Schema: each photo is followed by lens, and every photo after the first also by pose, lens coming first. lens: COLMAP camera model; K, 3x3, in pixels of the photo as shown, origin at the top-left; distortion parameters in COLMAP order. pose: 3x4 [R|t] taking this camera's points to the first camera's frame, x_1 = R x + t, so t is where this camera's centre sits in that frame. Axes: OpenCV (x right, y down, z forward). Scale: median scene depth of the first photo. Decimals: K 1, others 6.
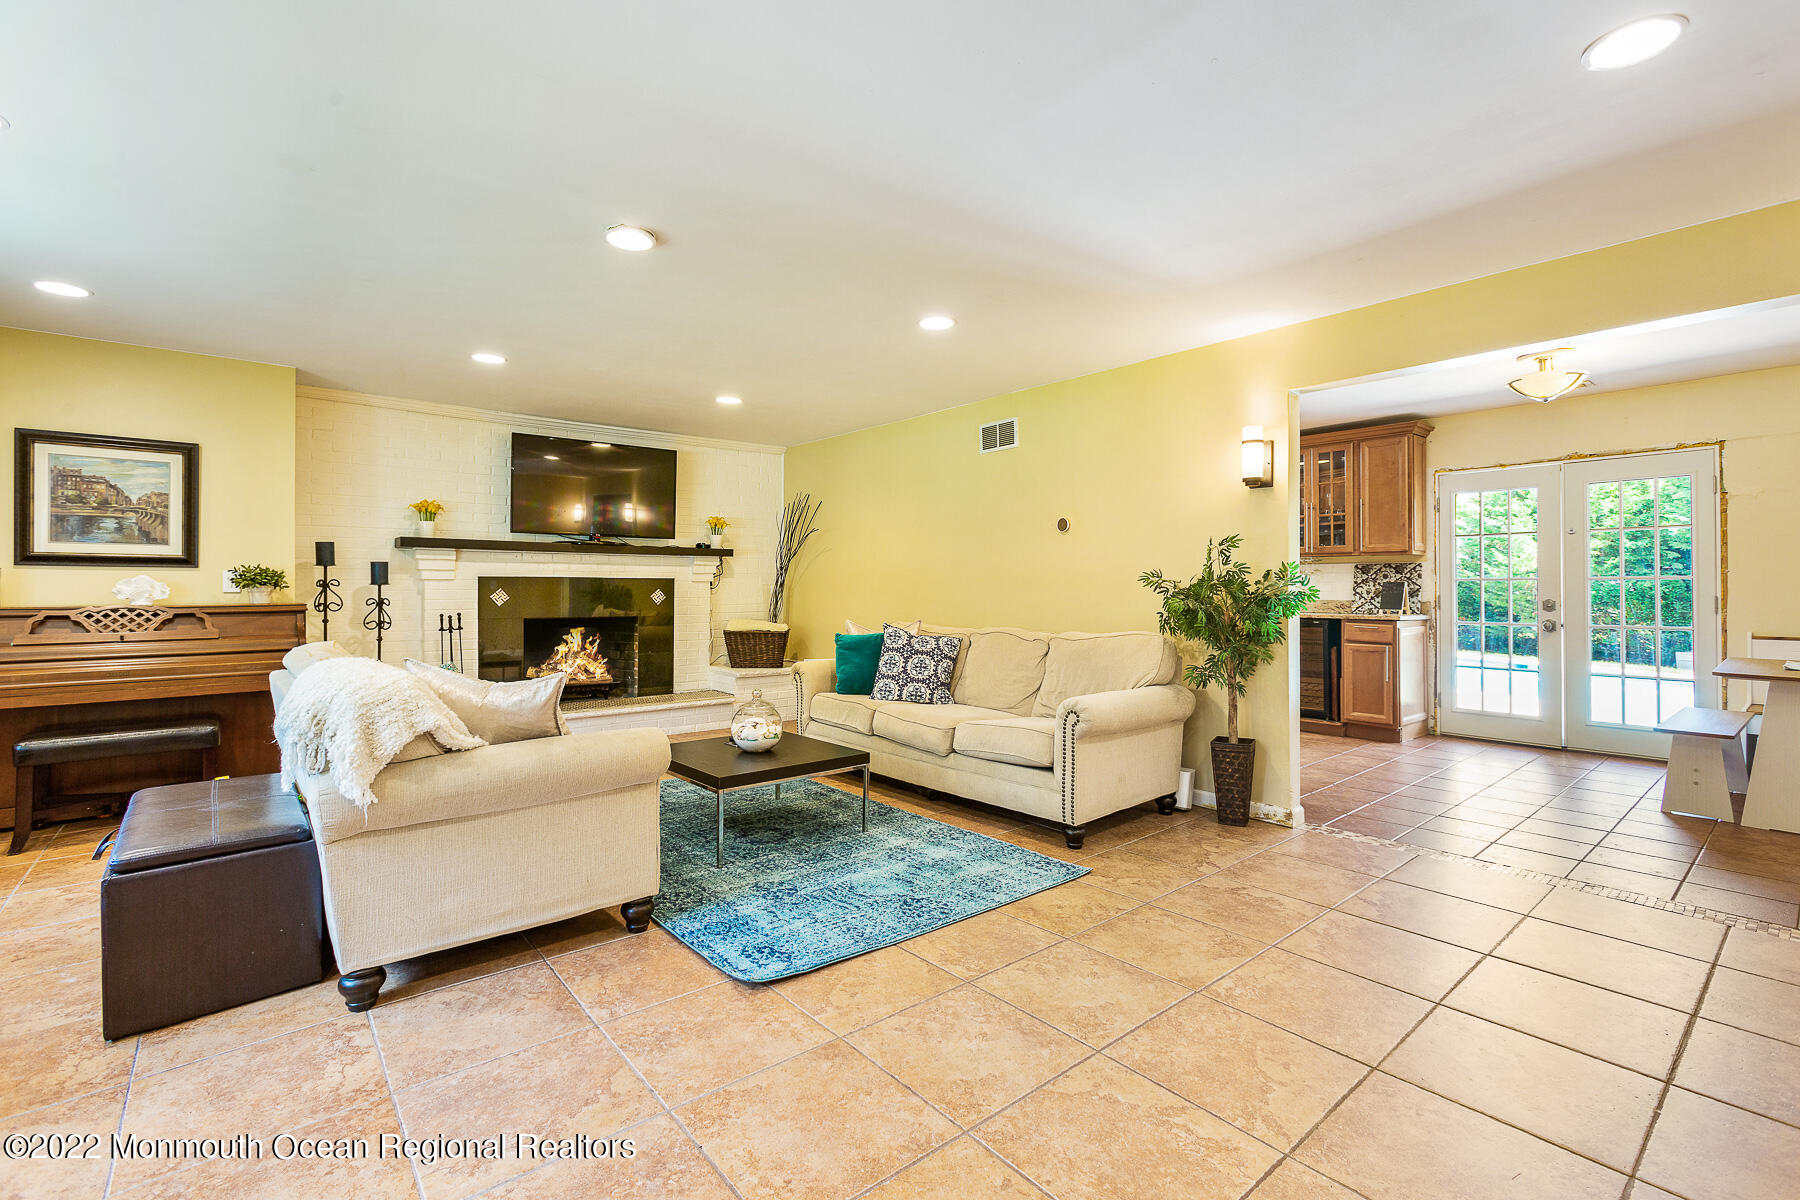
lens RADIAL K [[805.8, 0, 888.6], [0, 805.8, 583.0], [0, 0, 1]] dist [-0.014228, 0.006697]
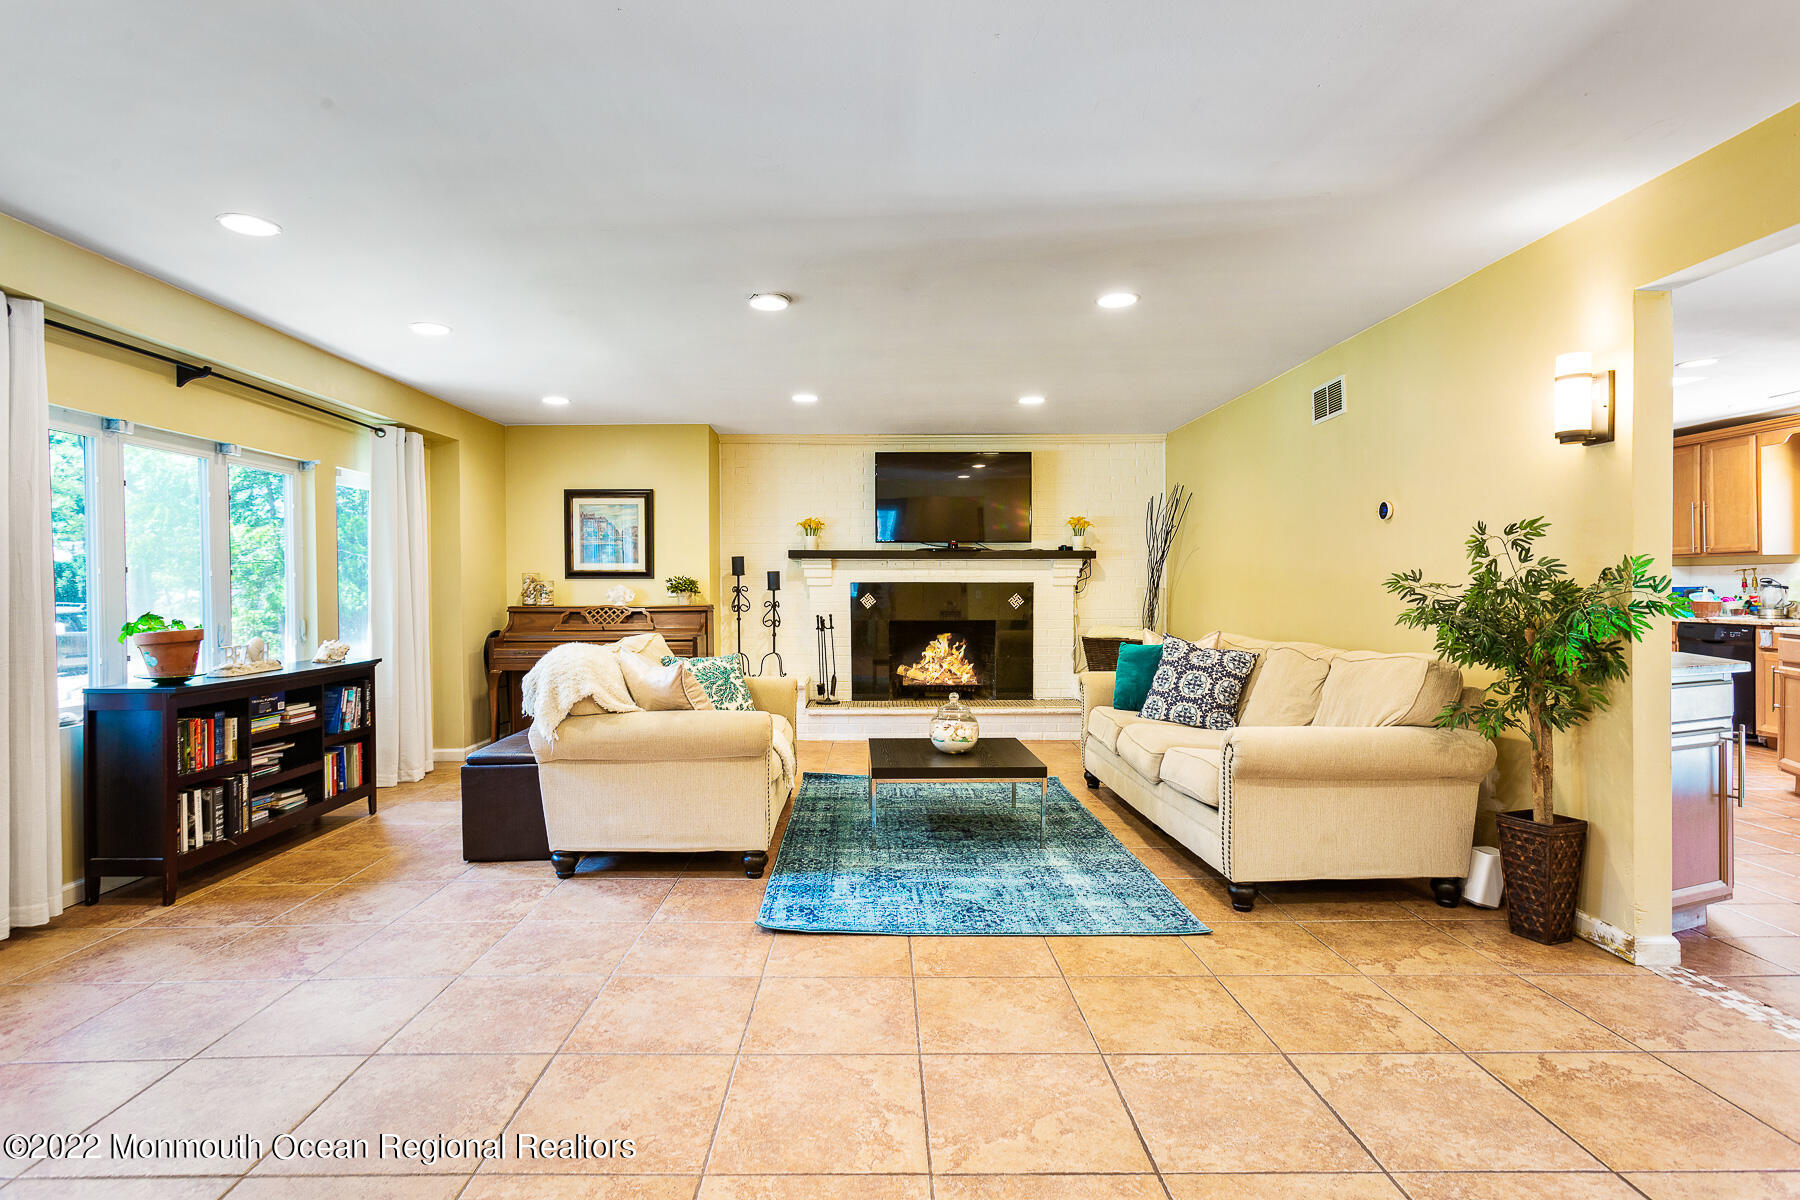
lens RADIAL K [[897.6, 0, 862.5], [0, 897.6, 588.5], [0, 0, 1]] dist [-0.016832, 0.012461]
pose [[0.768344, -0.003203, -0.640029, 0.471833], [0.007185, 0.999968, 0.003622, -0.006211], [0.639997, -0.007382, 0.768342, 0.042516]]
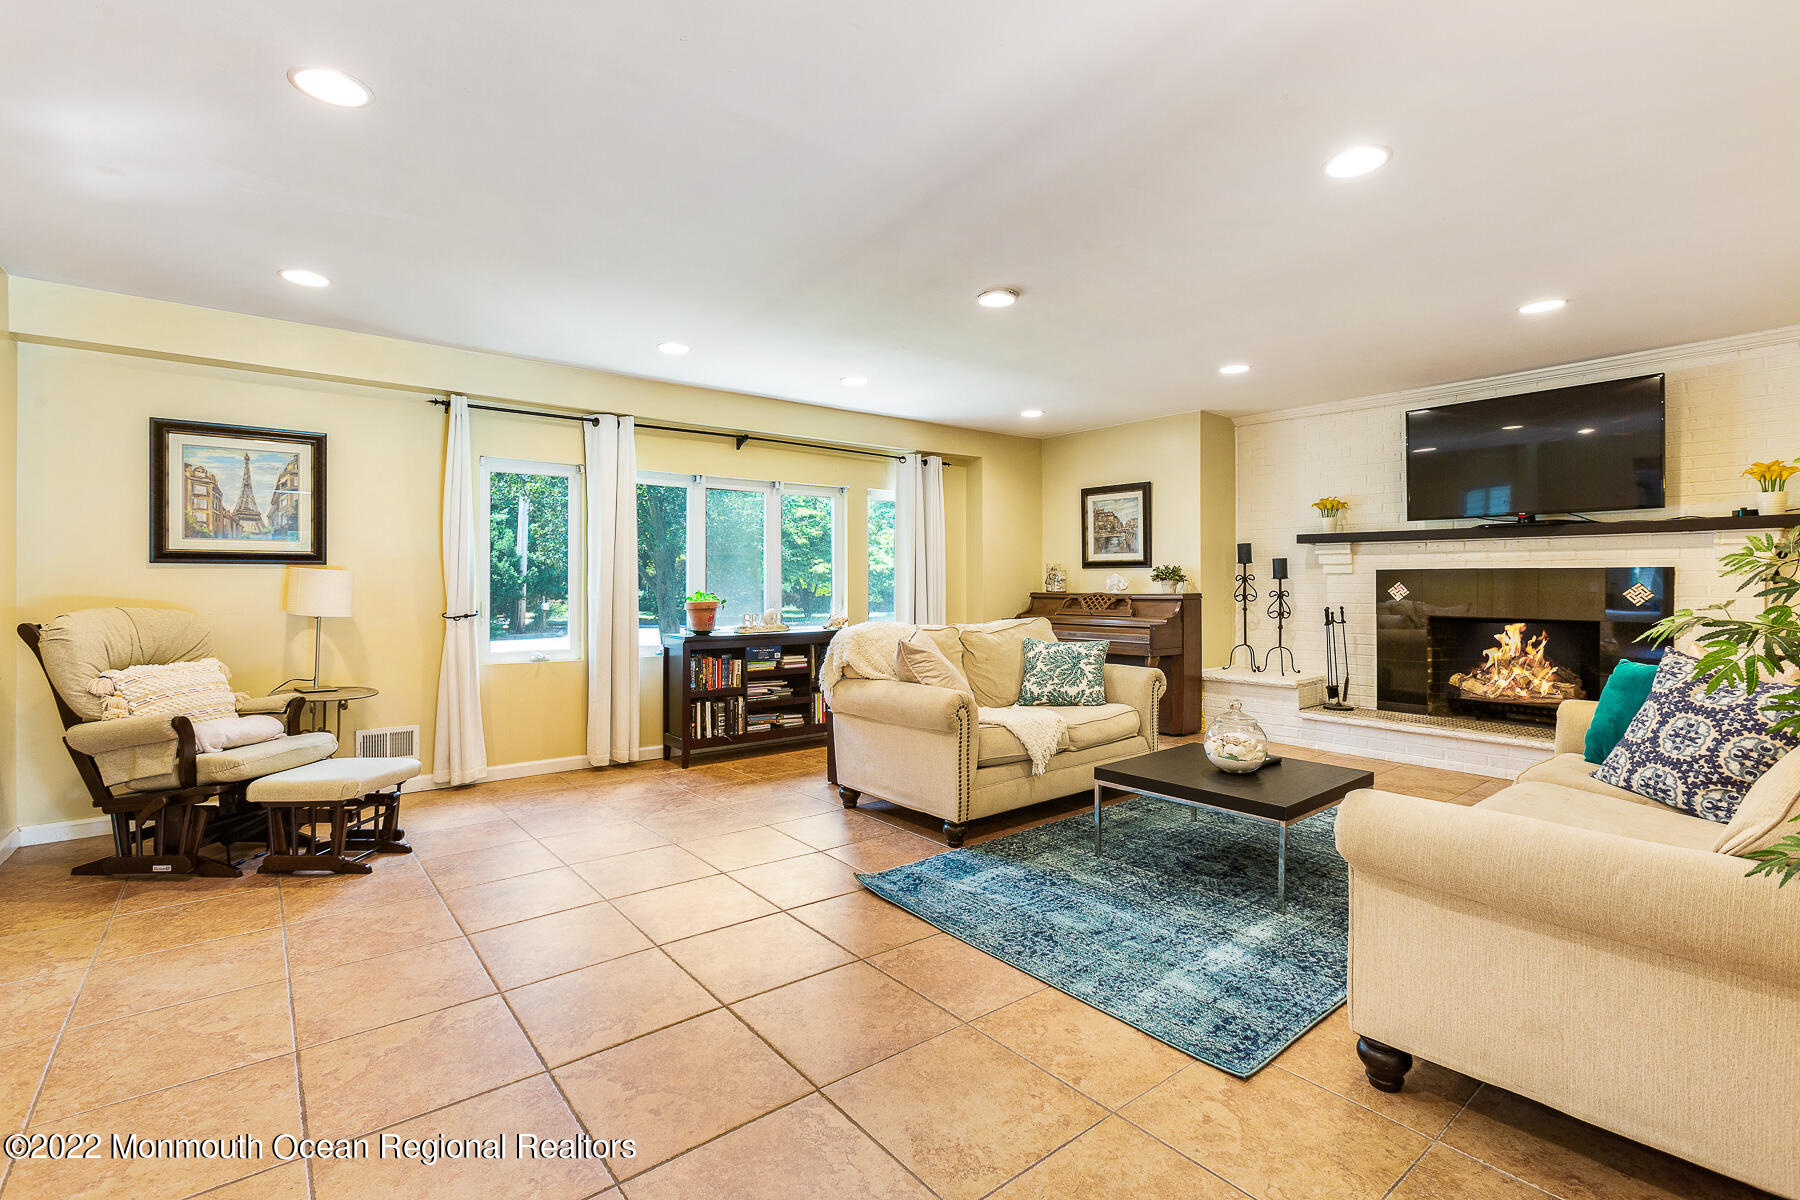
lens RADIAL K [[805.8, 0, 885.2], [0, 805.8, 581.7], [0, 0, 1]] dist [-0.014228, 0.006697]
pose [[-0.015197, 0.000222, -0.999884, 0.681765], [0.006779, 0.999977, 0.000119, 0.003236], [0.999862, -0.006777, -0.015198, 0.625295]]
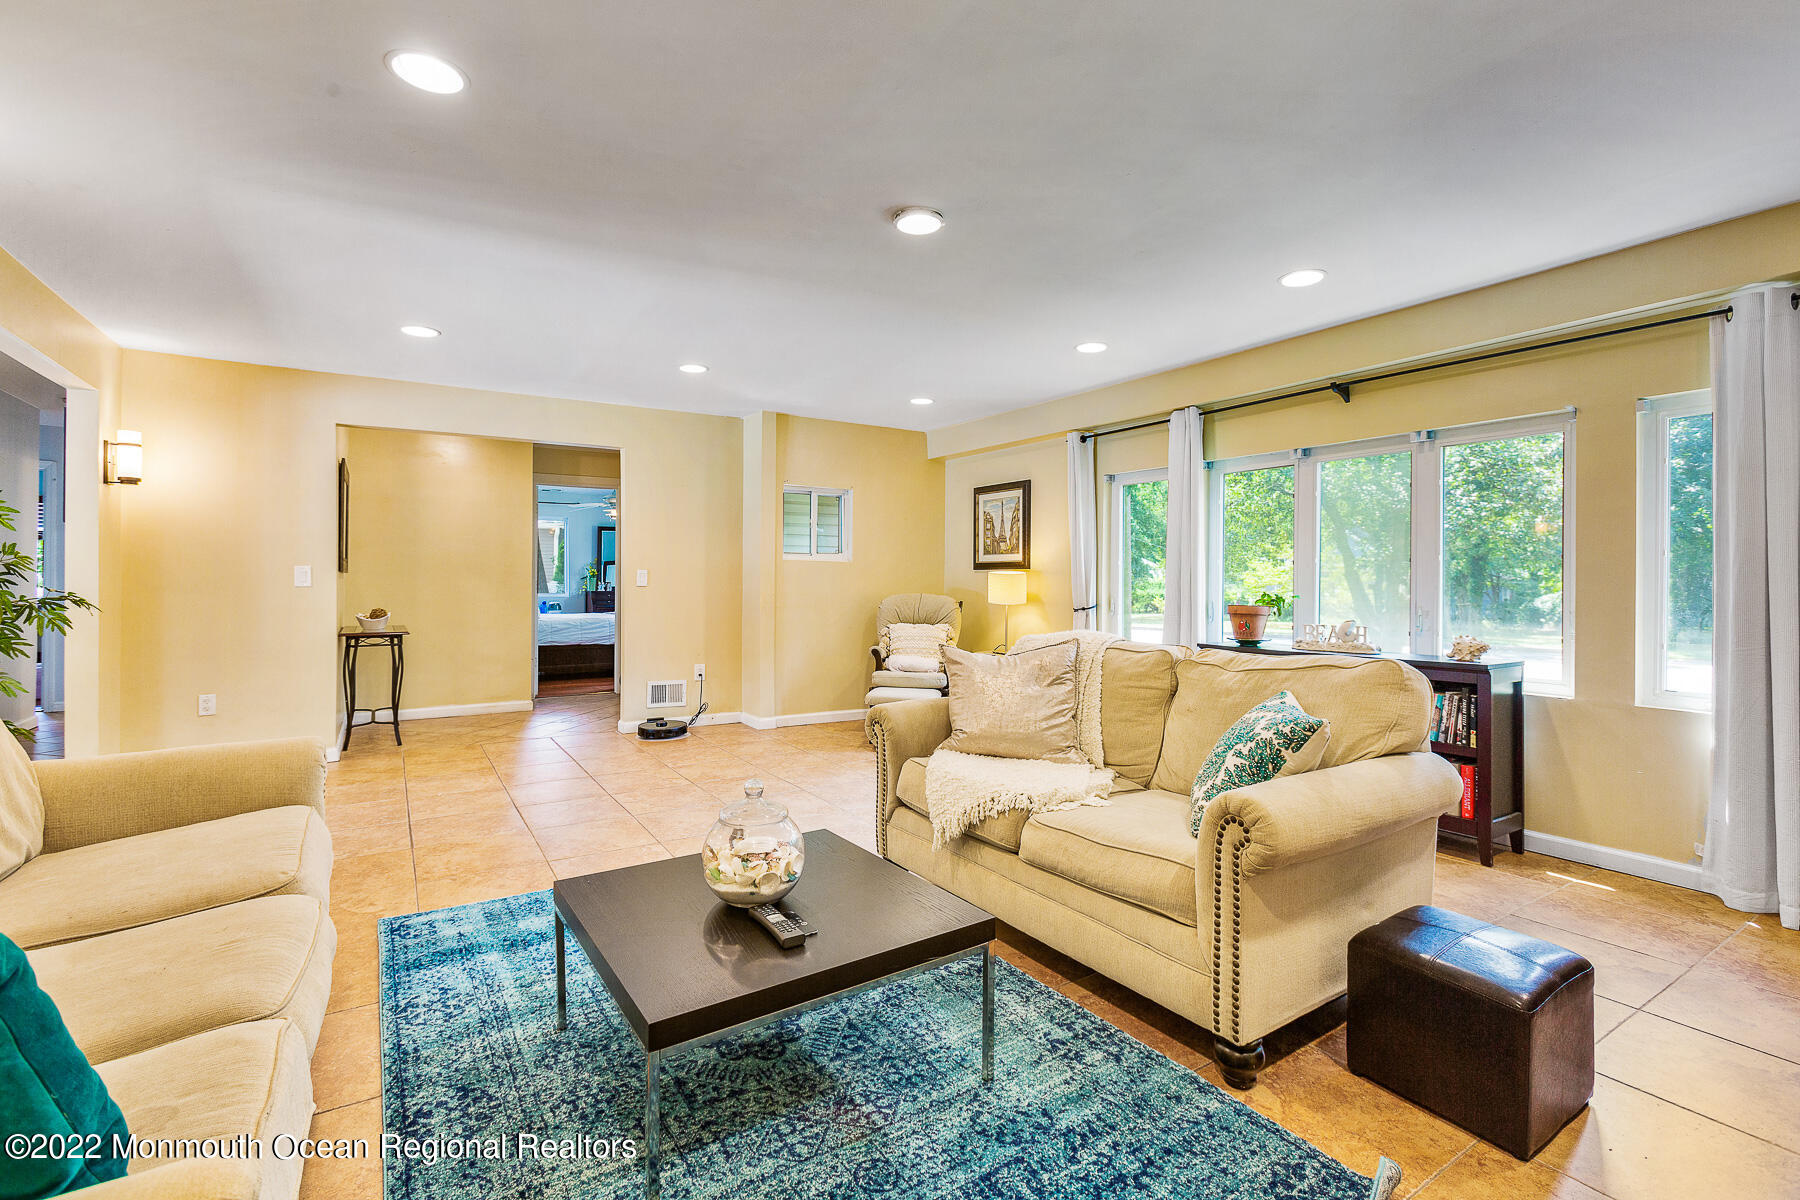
lens RADIAL K [[805.8, 0, 900.9], [0, 805.8, 575.2], [0, 0, 1]] dist [-0.014228, 0.006697]
pose [[-0.994634, -0.002906, 0.103420, -0.299047], [-0.004423, 0.999886, -0.014444, 0.011088], [-0.103366, -0.014824, -0.994533, 1.458808]]
